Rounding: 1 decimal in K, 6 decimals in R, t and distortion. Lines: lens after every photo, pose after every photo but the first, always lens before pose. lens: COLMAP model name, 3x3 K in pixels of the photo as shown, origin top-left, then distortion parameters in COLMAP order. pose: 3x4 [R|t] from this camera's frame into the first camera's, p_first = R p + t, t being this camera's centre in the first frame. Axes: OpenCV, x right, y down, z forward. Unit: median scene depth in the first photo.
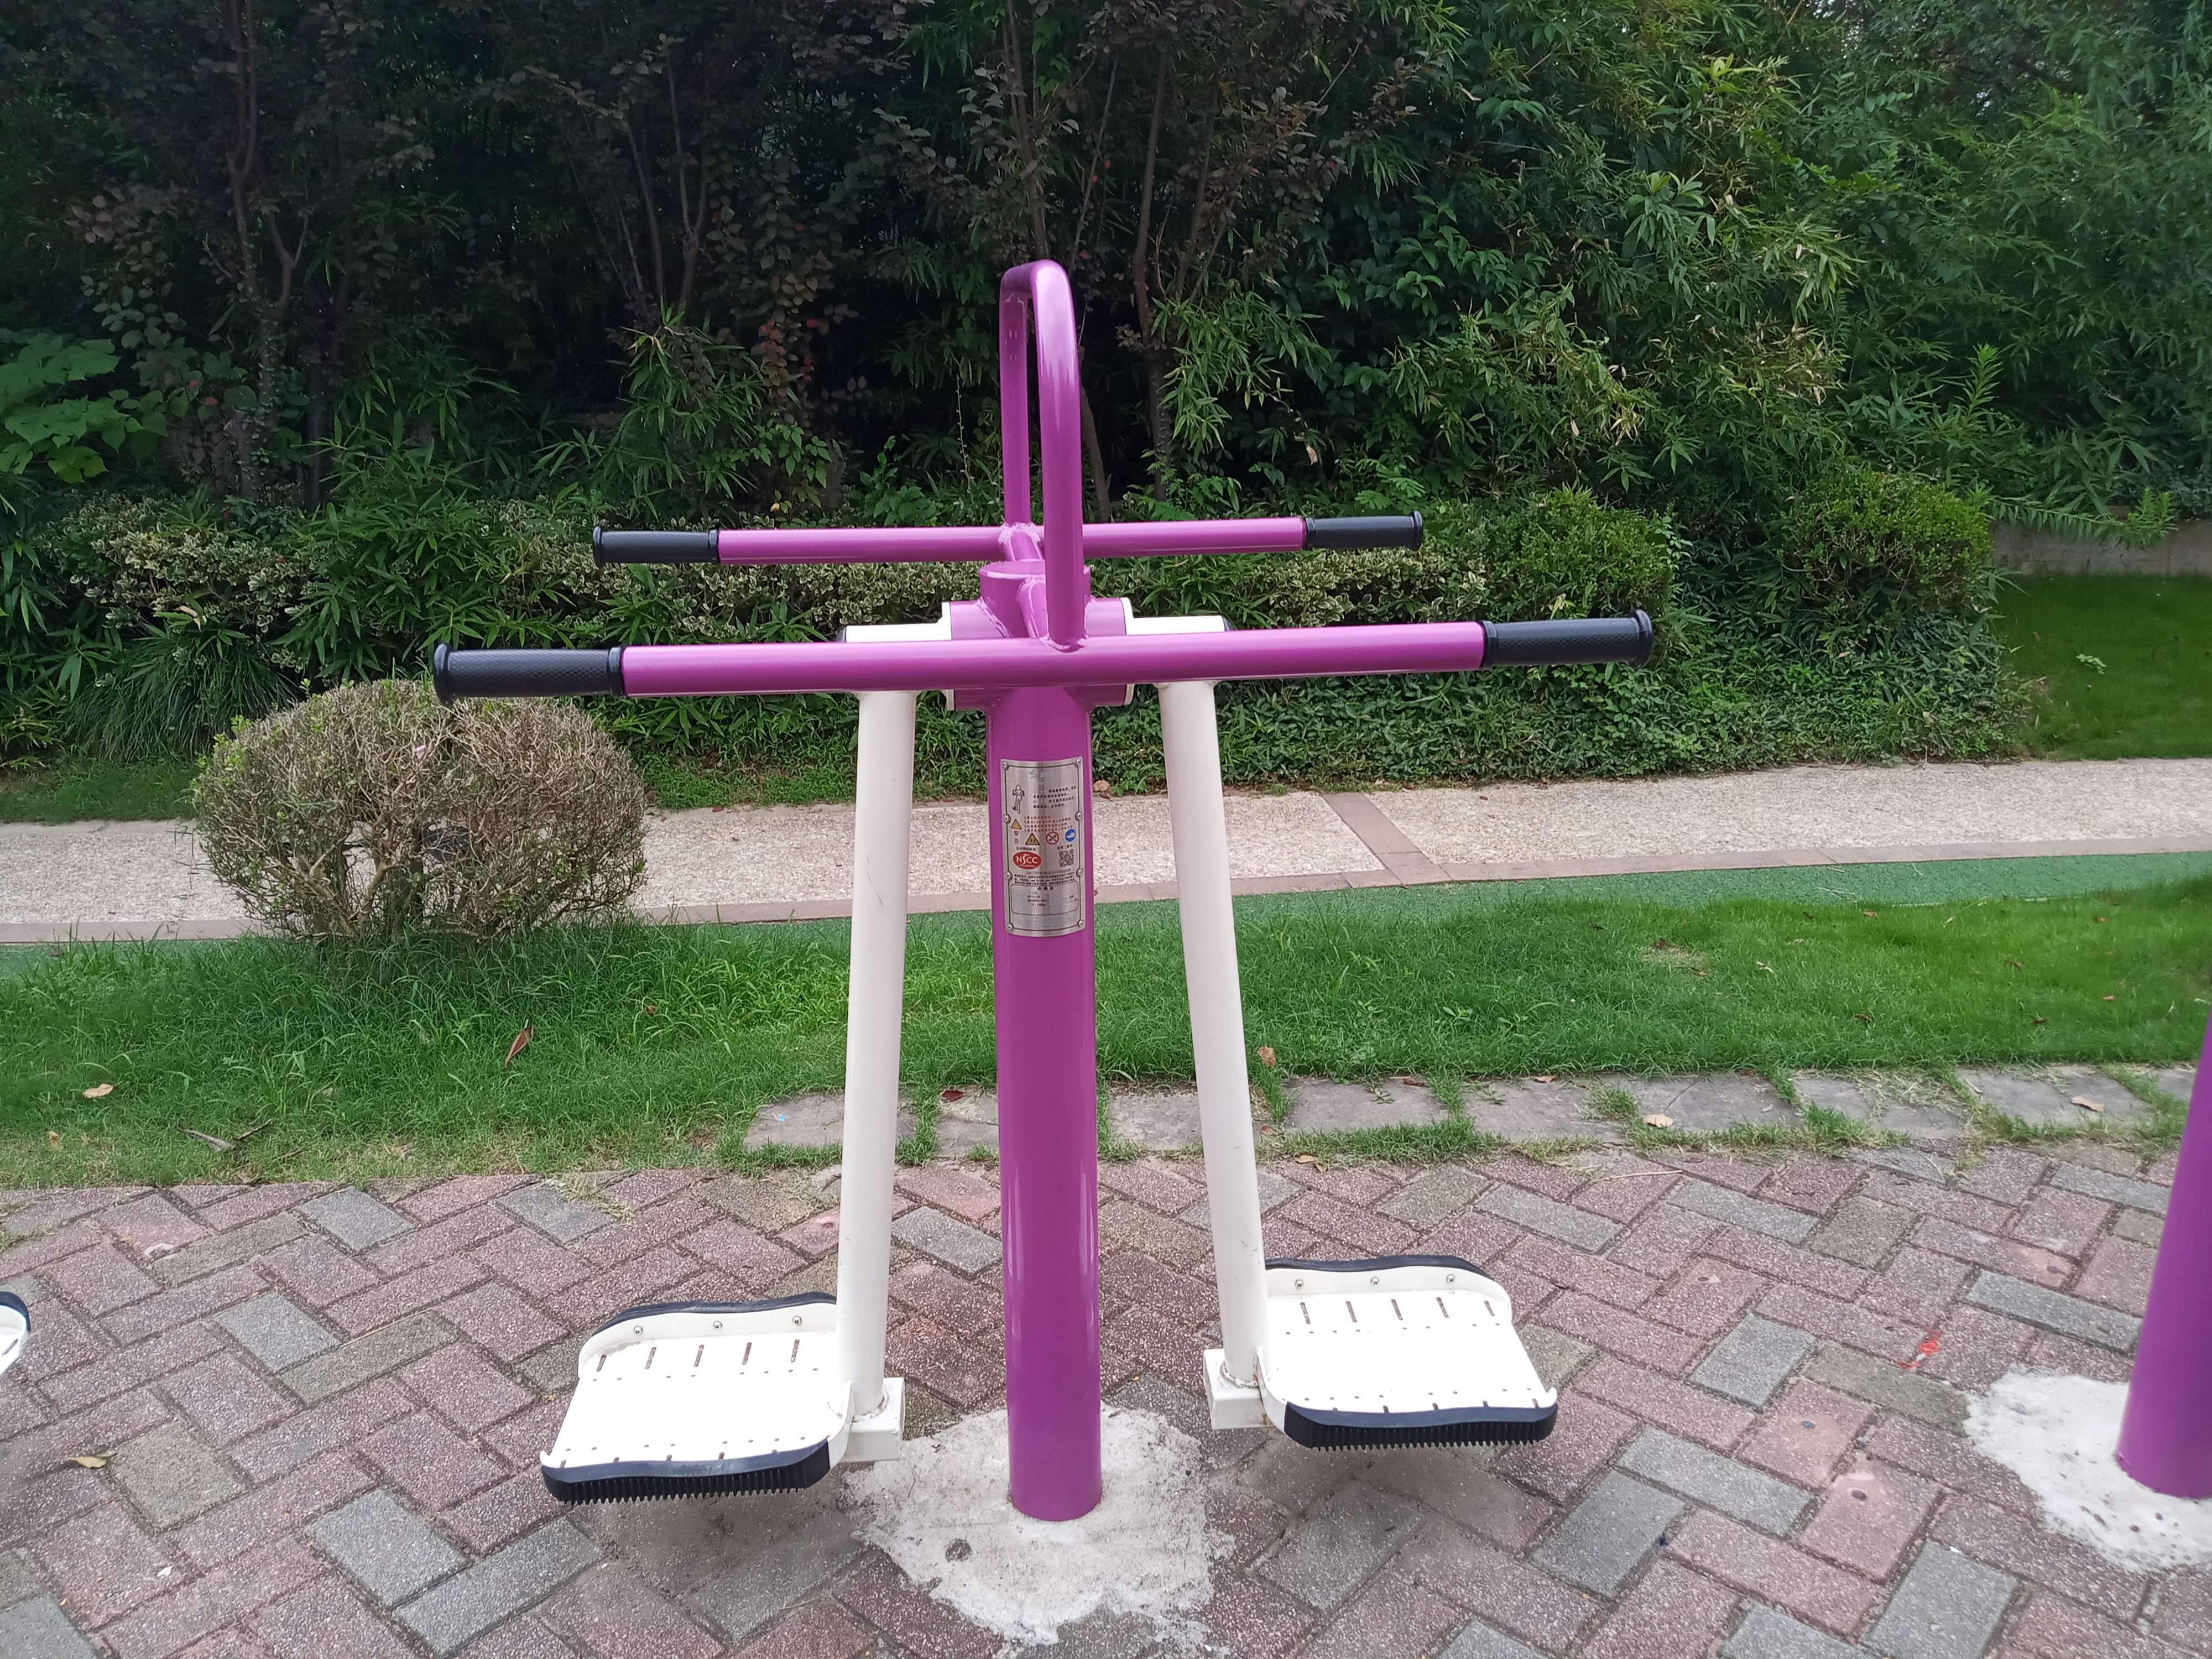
lens RADIAL K [[1708.1, 0, 1104.2], [0, 1708.1, 837.5], [0, 0, 1]] dist [0.021570, -0.036946]
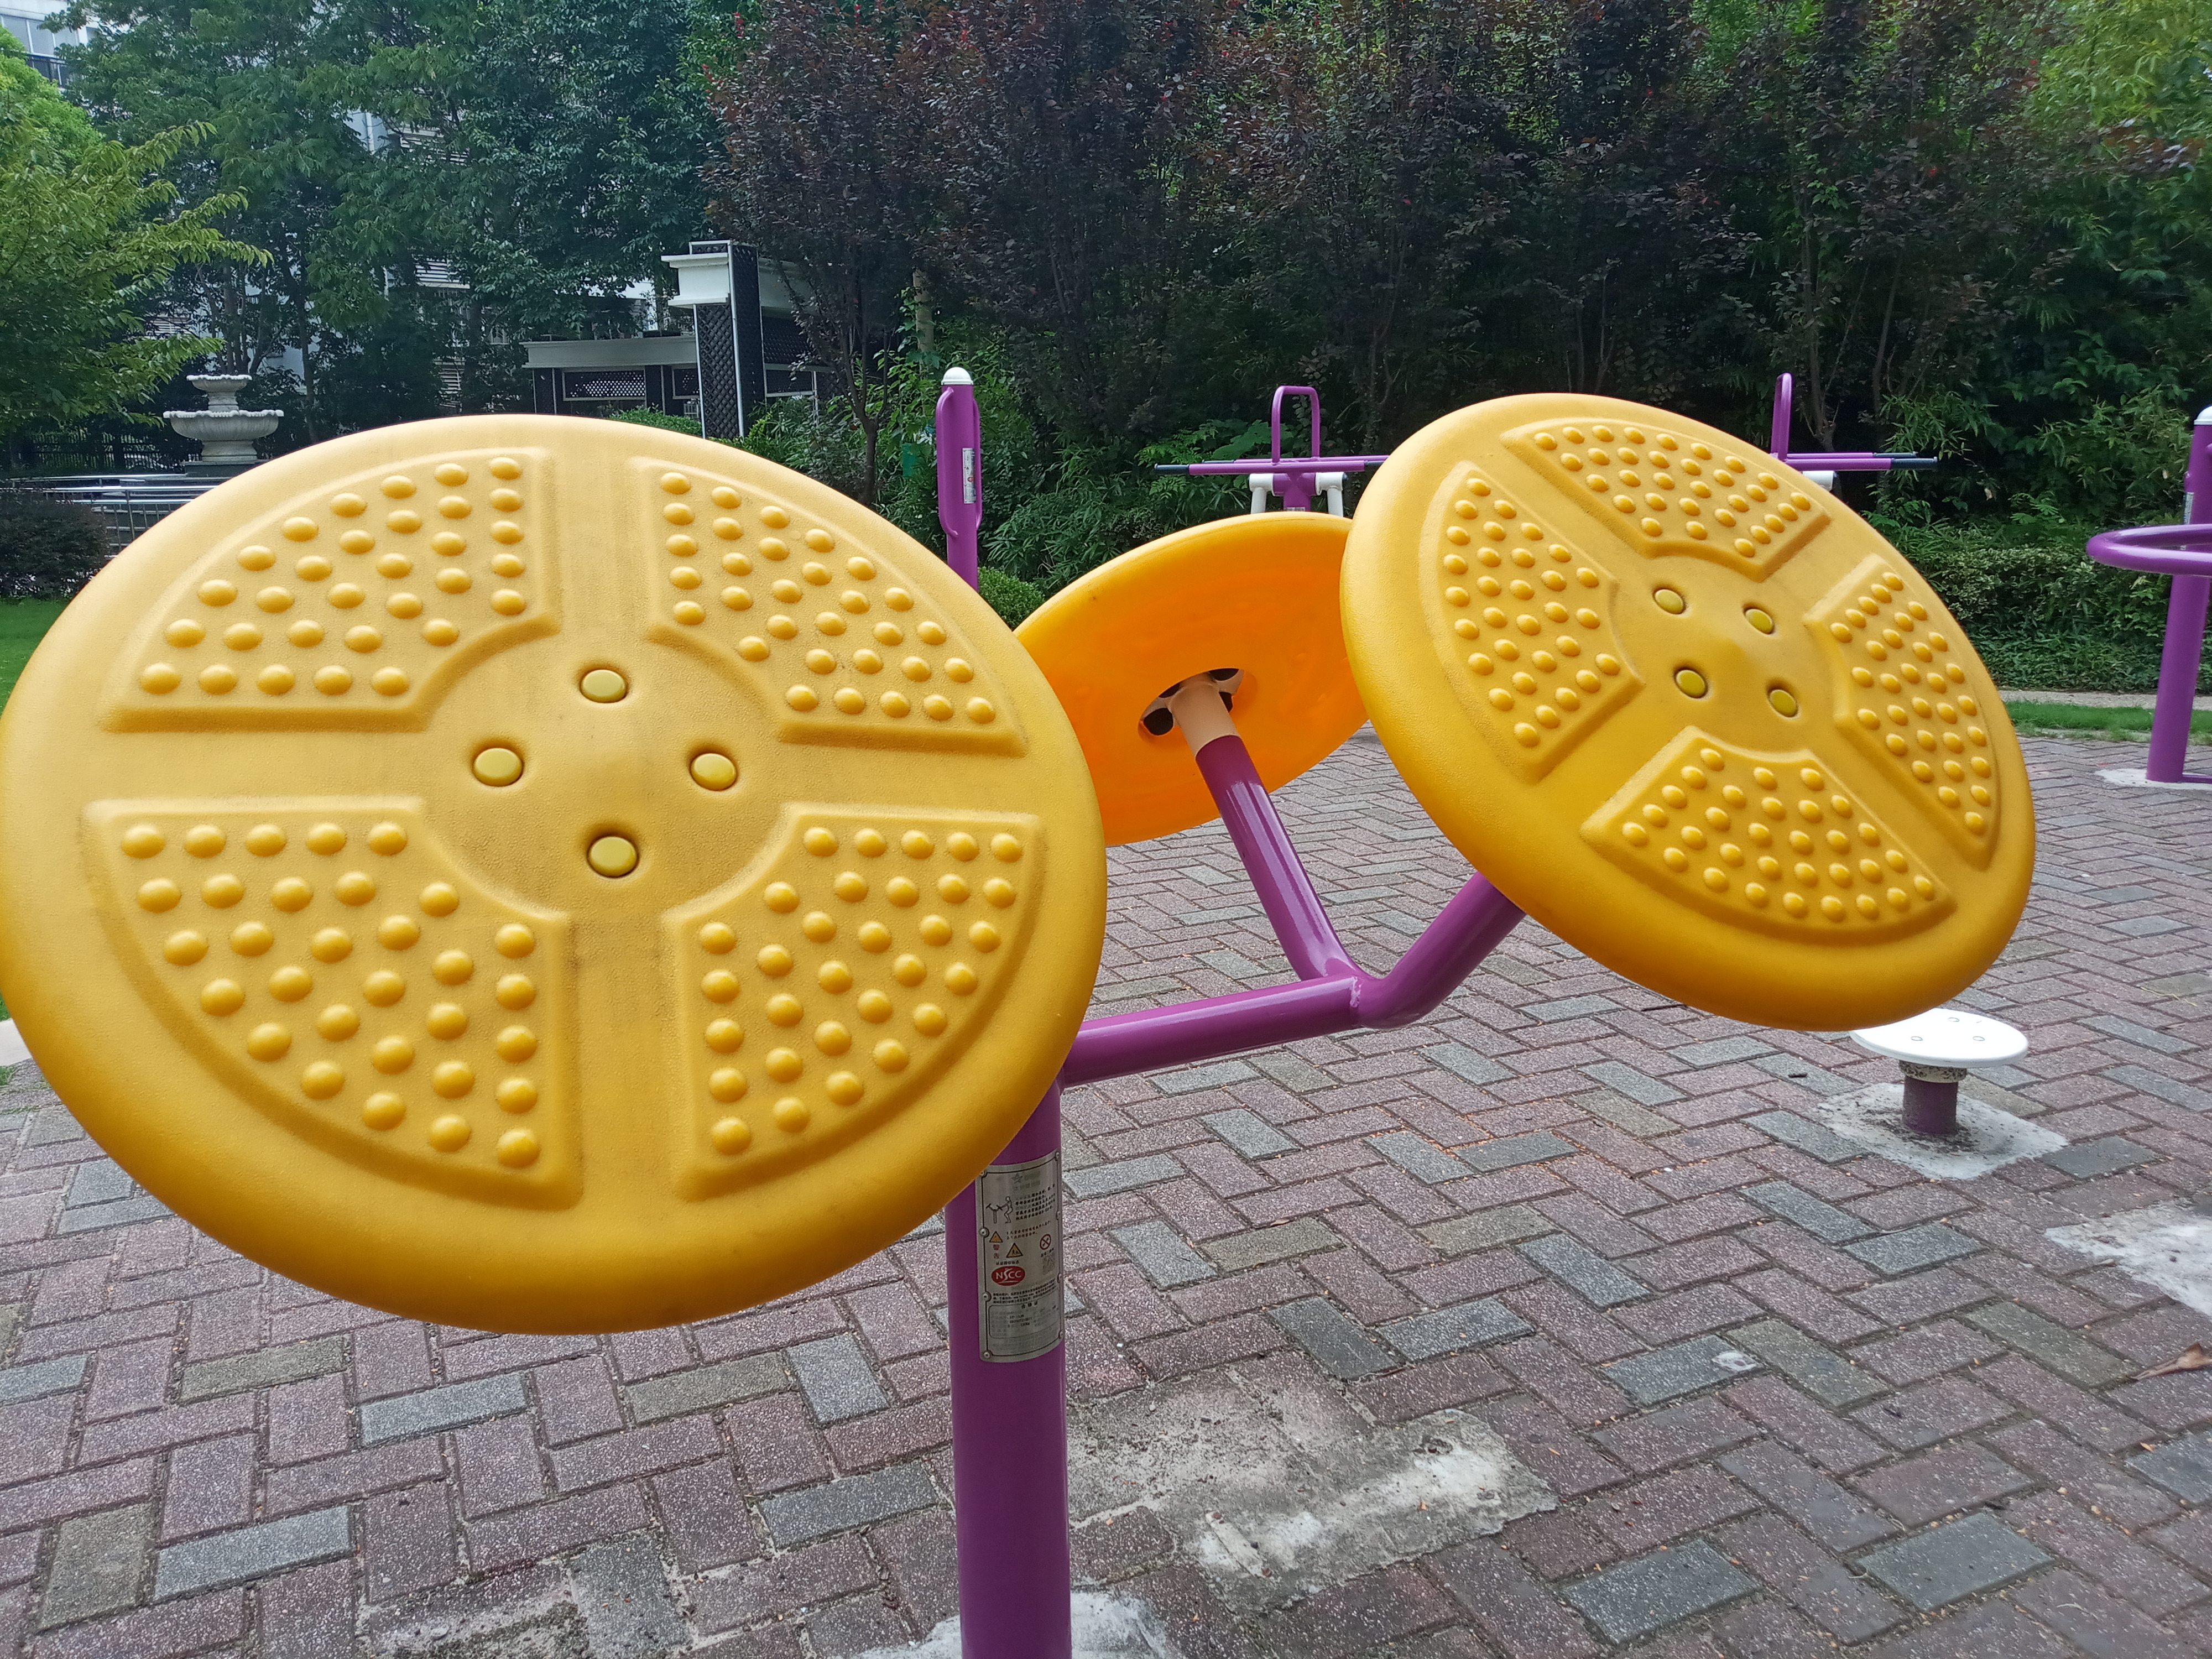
lens RADIAL K [[1702.8, 0, 1120.7], [0, 1702.8, 850.5], [0, 0, 1]] dist [-0.005392, -0.029192]
pose [[0.908849, 0.093270, -0.406564, 0.068269], [-0.118069, 0.992342, -0.036282, 0.279078], [0.400067, 0.080977, 0.912901, -0.785957]]
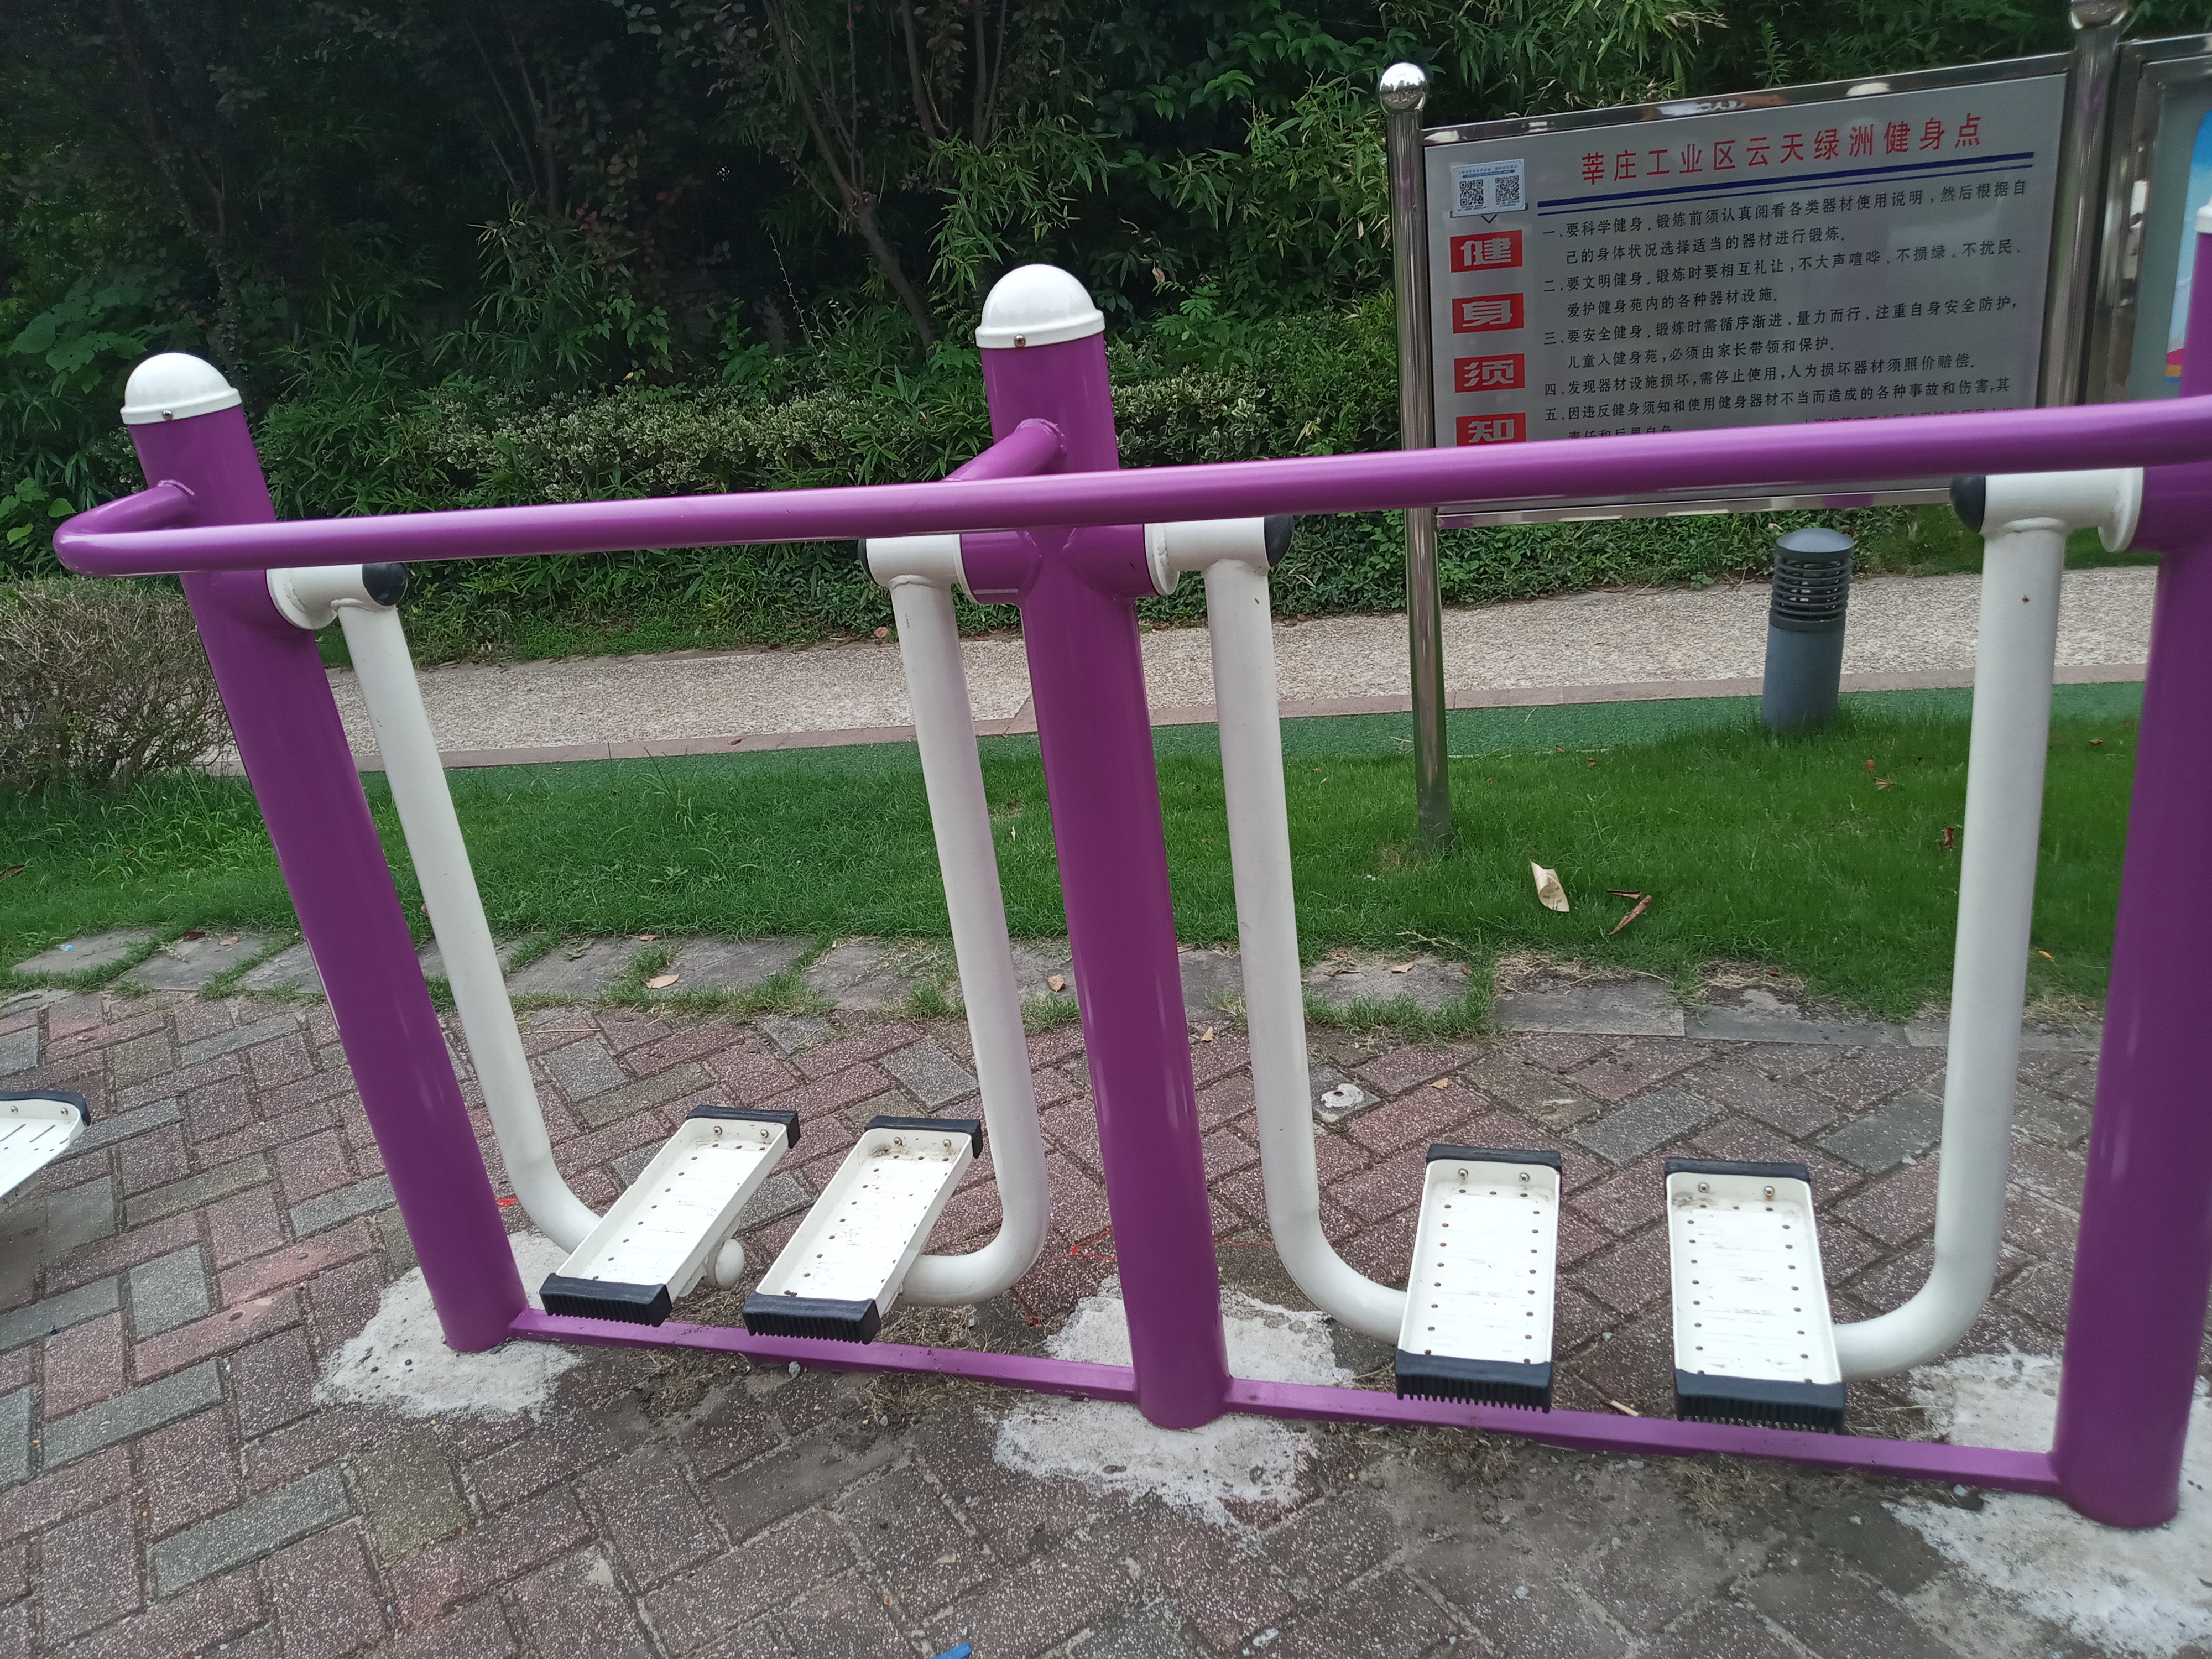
lens RADIAL K [[1708.1, 0, 1104.2], [0, 1708.1, 837.5], [0, 0, 1]] dist [0.021570, -0.036946]
pose [[0.949556, 0.016561, -0.313159, 0.454893], [0.020194, 0.993303, 0.113763, -0.021021], [0.312946, -0.114348, 0.942862, 0.038568]]
